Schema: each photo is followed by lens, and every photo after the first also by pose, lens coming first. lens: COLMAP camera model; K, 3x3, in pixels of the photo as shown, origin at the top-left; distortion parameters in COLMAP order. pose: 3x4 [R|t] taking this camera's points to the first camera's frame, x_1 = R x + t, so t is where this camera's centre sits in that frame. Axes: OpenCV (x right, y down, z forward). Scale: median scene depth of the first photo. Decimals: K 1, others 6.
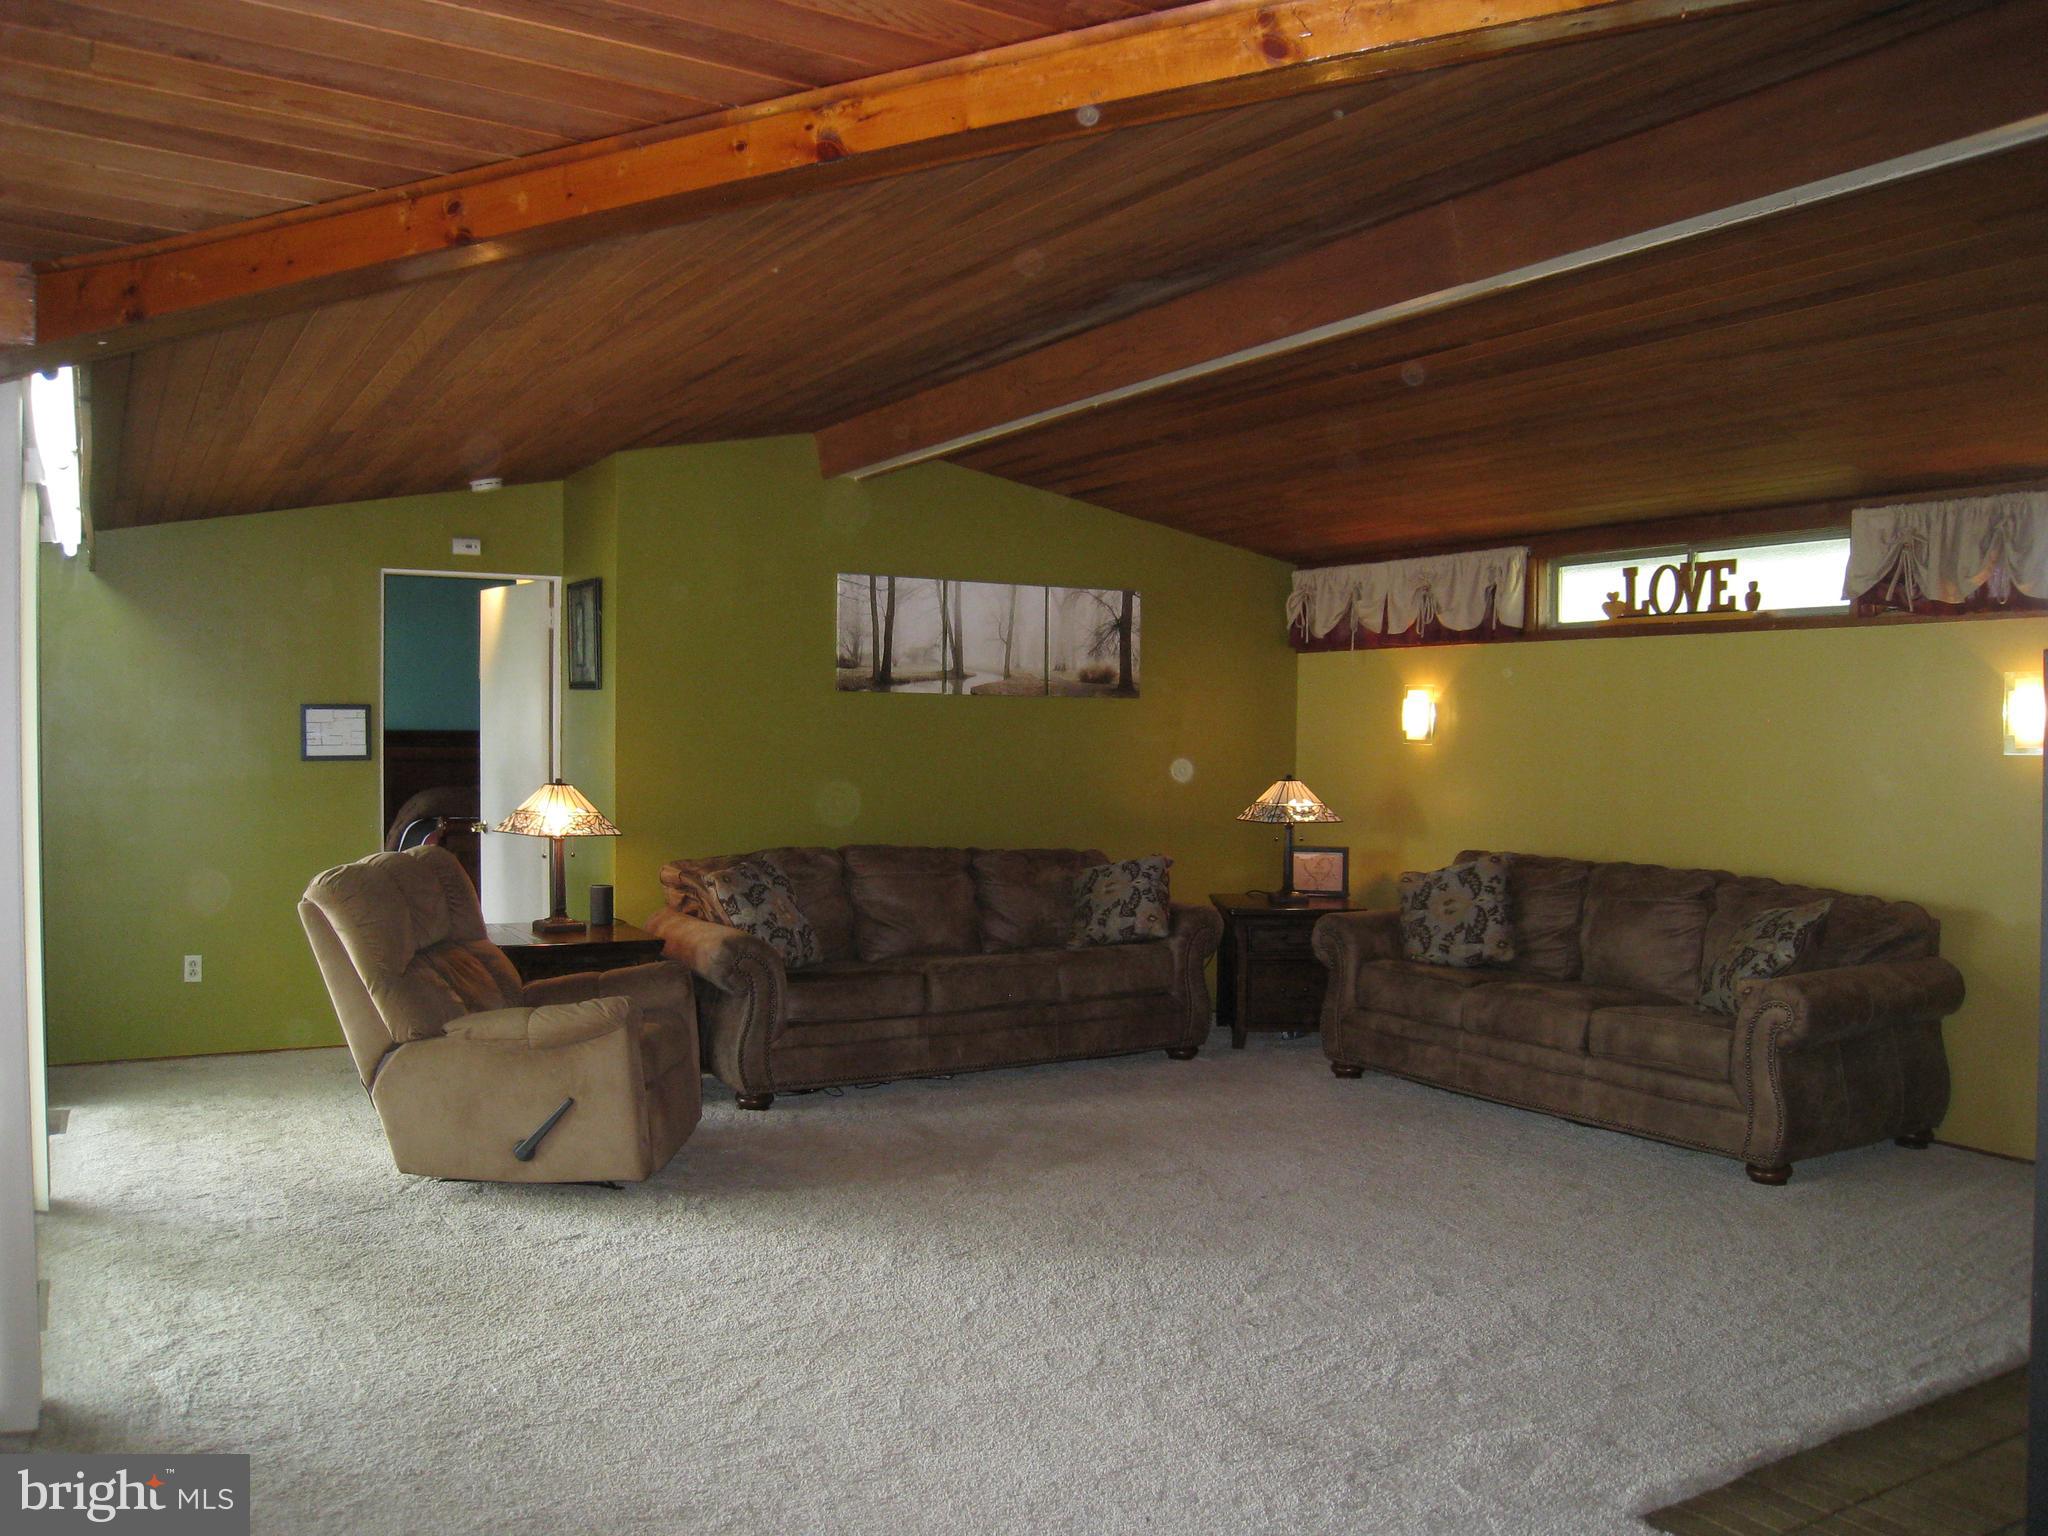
lens RADIAL K [[1675.0, 0, 1024.0], [0, 1675.0, 768.0], [0, 0, 1]] dist [-0.155330, 0.077968]
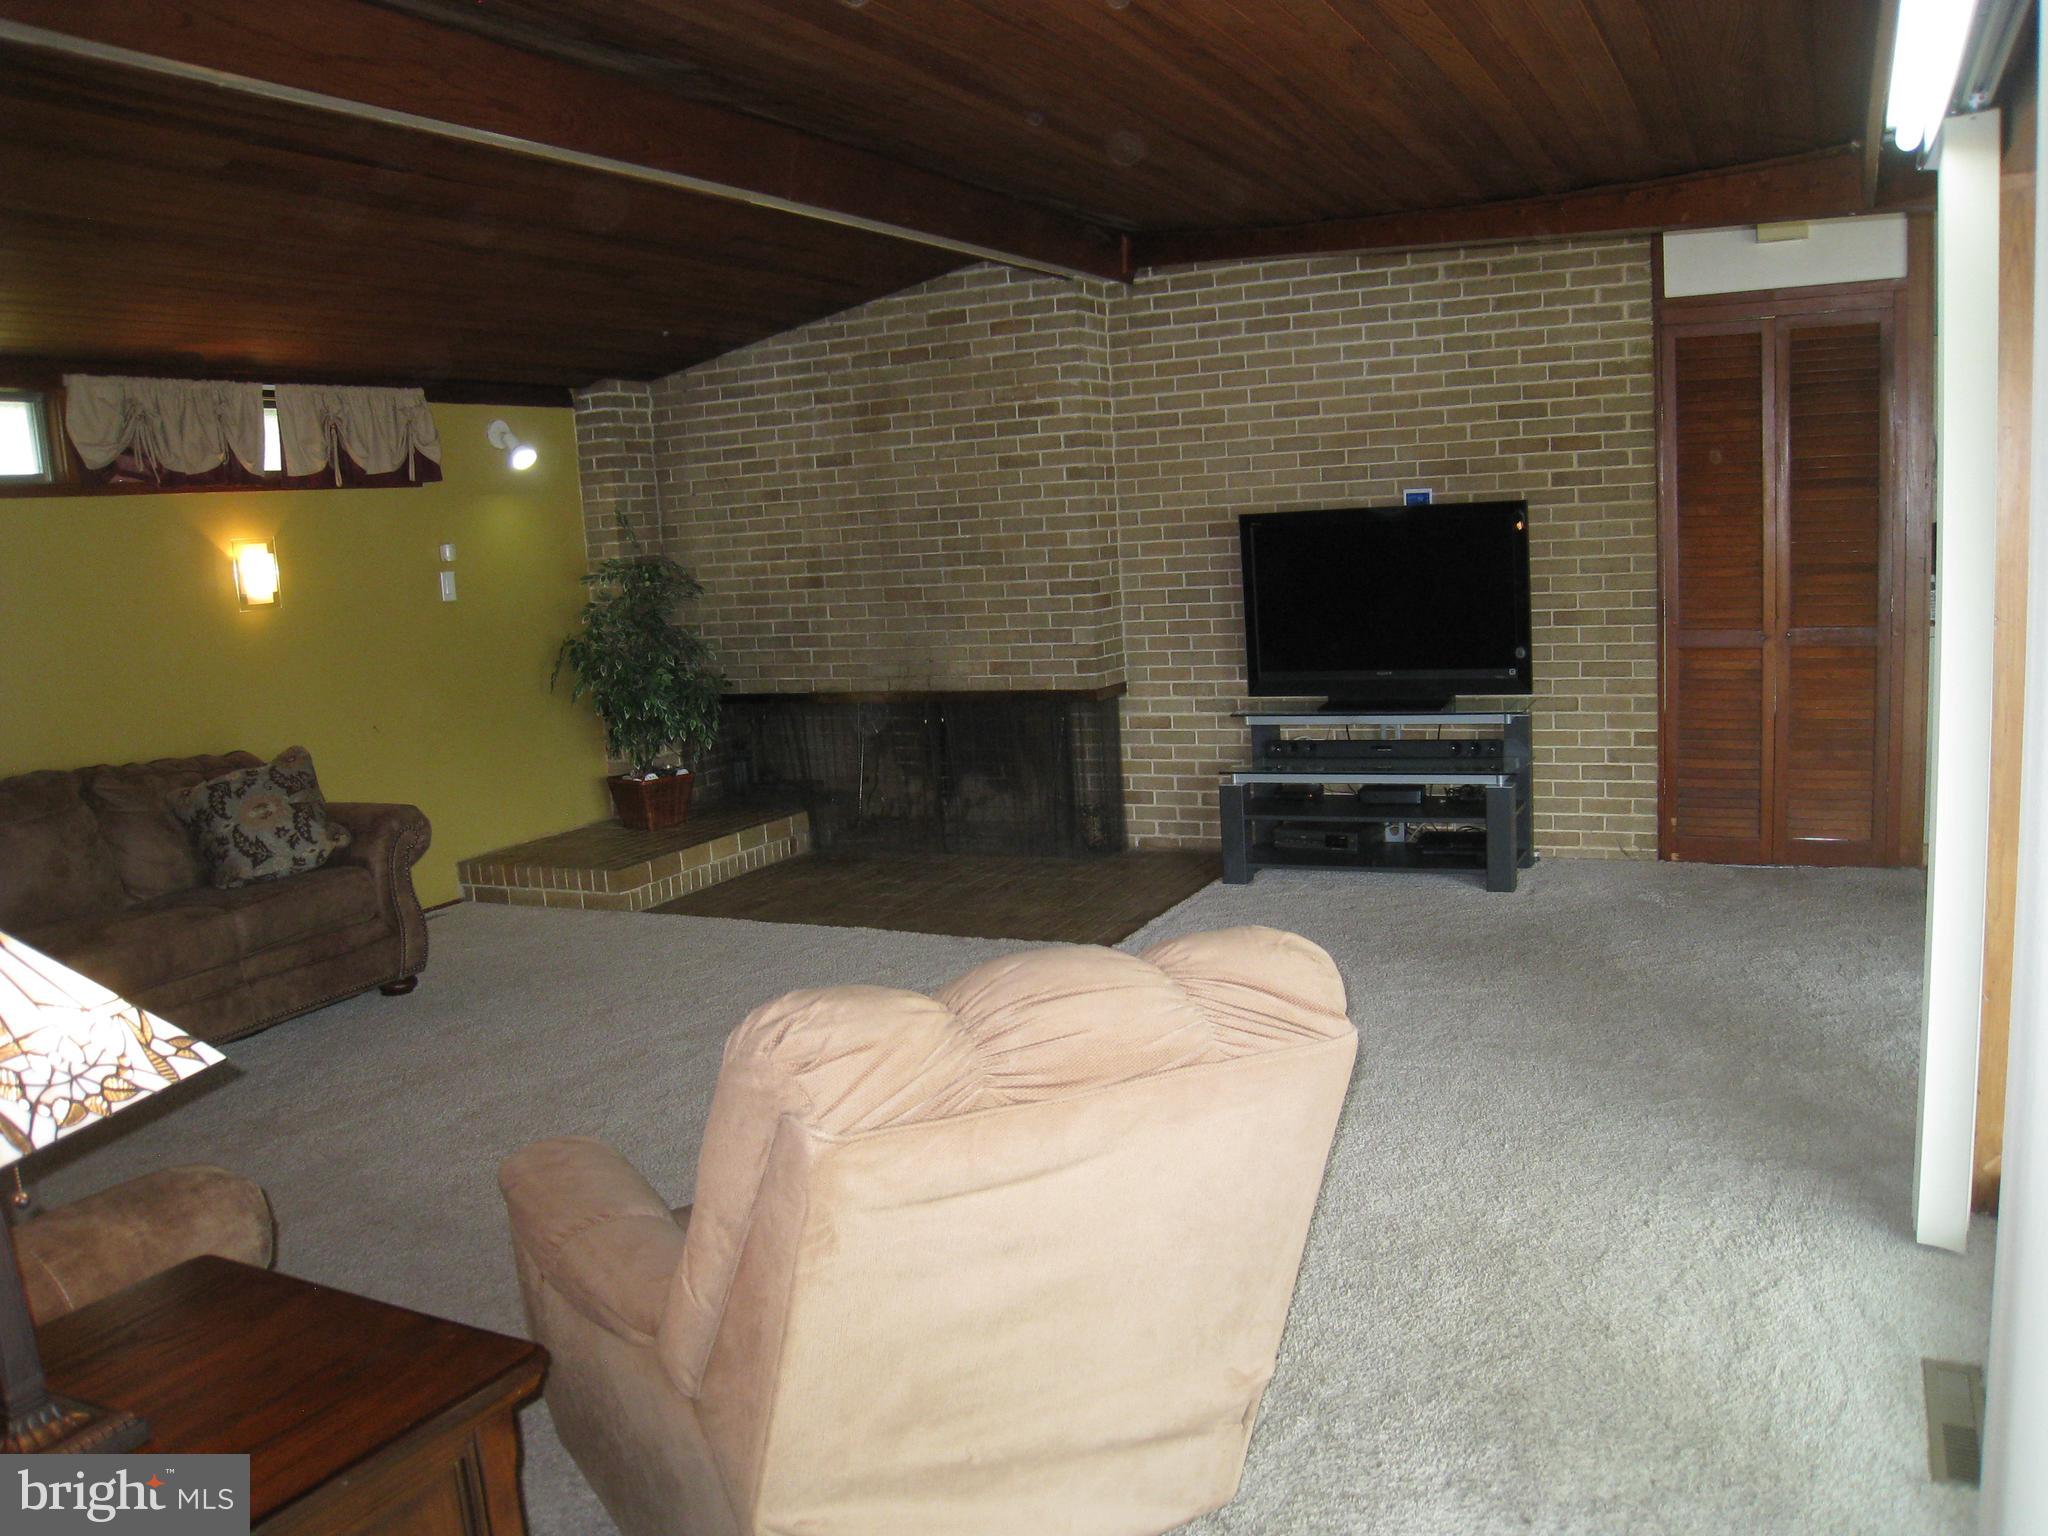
lens RADIAL K [[1676.9, 0, 1026.5], [0, 1676.9, 783.6], [0, 0, 1]] dist [-0.170705, 0.115794]
pose [[-0.540695, -0.107060, 0.834378, -0.550965], [0.074616, 0.981855, 0.174335, -0.039474], [-0.837903, 0.156521, -0.522896, 0.947055]]
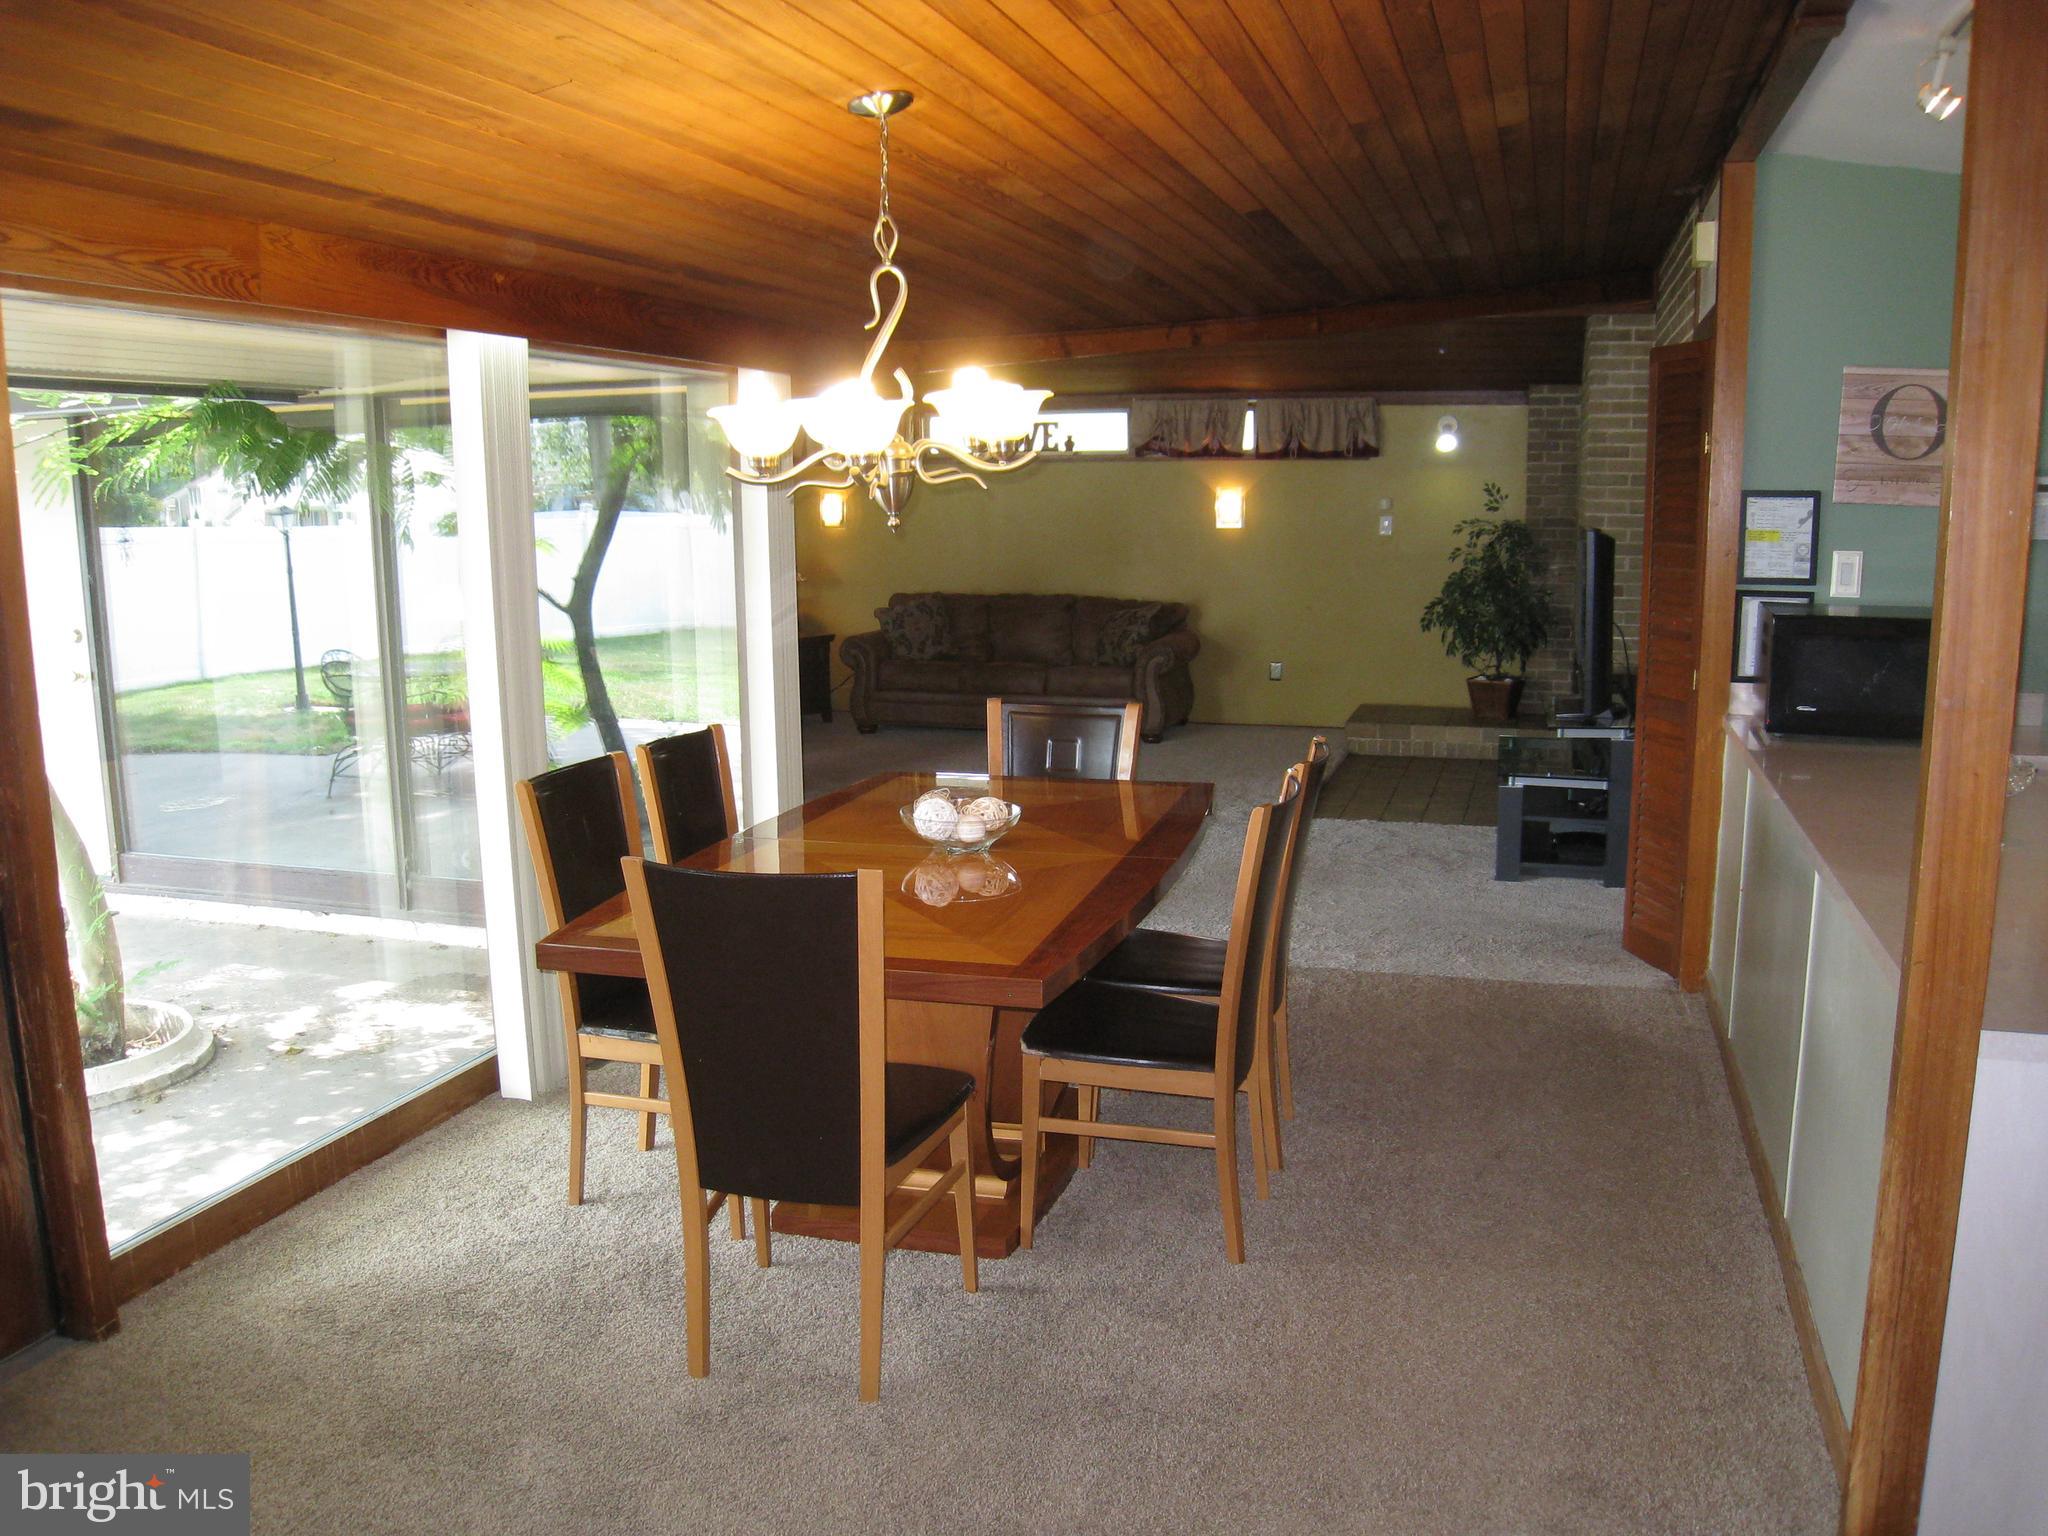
lens RADIAL K [[1675.0, 0, 1024.0], [0, 1675.0, 768.0], [0, 0, 1]] dist [-0.155330, 0.077968]
pose [[0.739023, -0.126691, 0.661660, -0.837152], [0.030151, 0.987394, 0.155384, -0.036296], [-0.673005, -0.094883, 0.733527, -0.352171]]
